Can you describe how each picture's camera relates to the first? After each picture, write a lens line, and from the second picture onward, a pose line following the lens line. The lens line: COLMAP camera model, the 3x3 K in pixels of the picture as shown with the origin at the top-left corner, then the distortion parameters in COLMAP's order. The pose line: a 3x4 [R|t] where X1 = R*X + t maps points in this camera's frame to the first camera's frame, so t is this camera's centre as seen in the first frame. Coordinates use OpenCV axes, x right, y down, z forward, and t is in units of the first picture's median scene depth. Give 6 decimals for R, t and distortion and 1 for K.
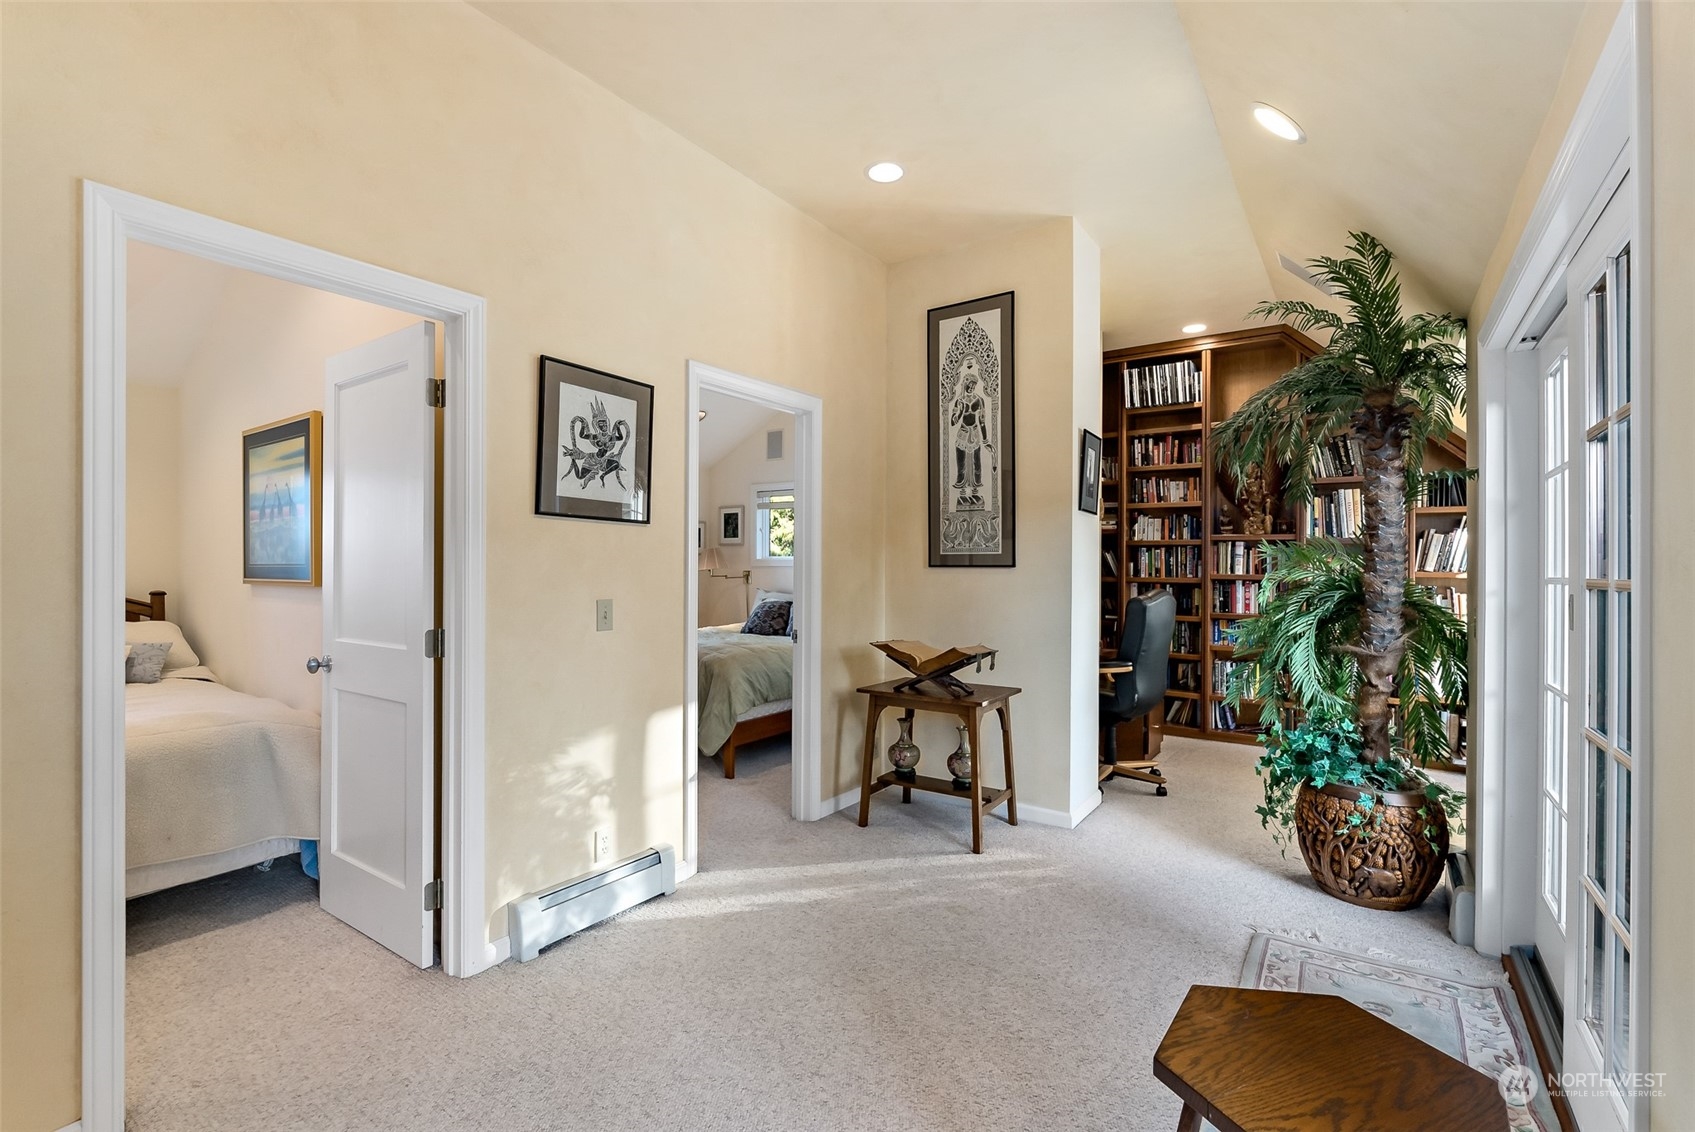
lens RADIAL K [[757.9, 0, 850.7], [0, 757.9, 567.9], [0, 0, 1]] dist [-0.009114, 0.000993]
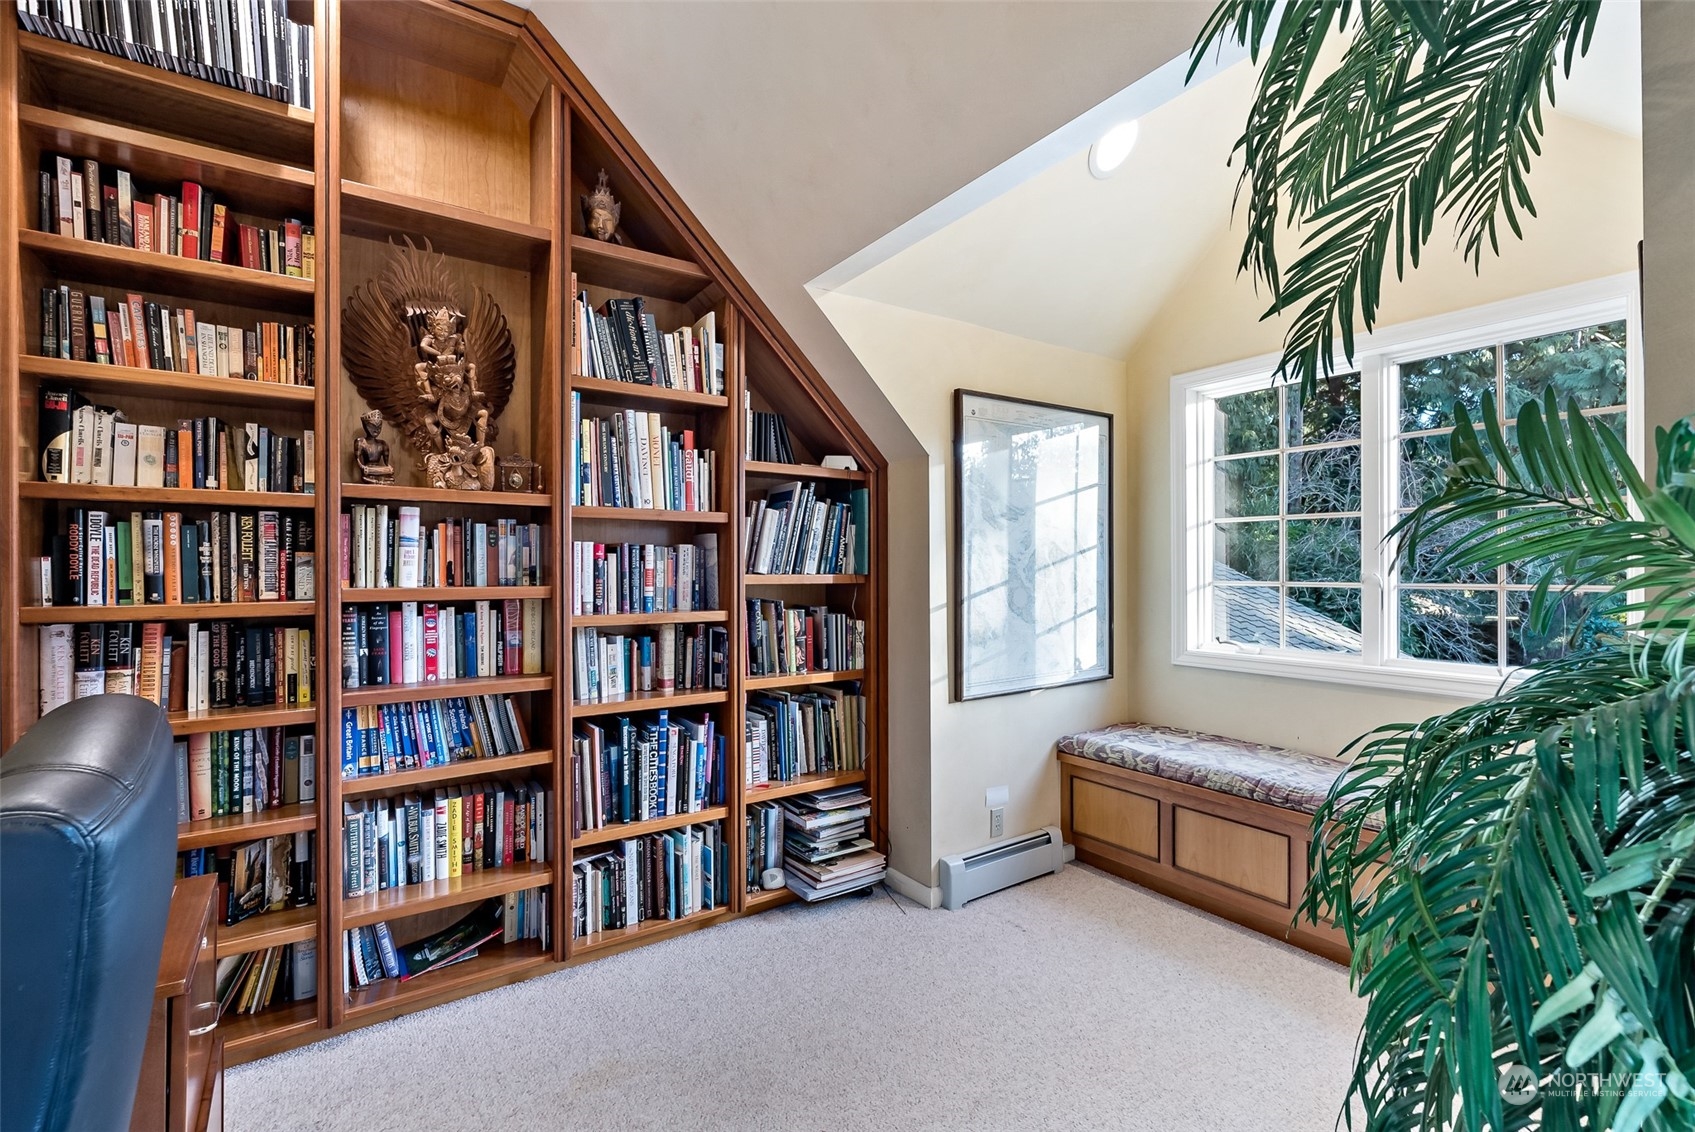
lens RADIAL K [[757.9, 0, 858.4], [0, 757.9, 561.7], [0, 0, 1]] dist [-0.009114, 0.000993]
pose [[0.361350, -0.006079, 0.932410, 0.219465], [0.002645, 0.999981, 0.005494, -0.006563], [-0.932426, 0.000481, 0.361360, 0.617641]]
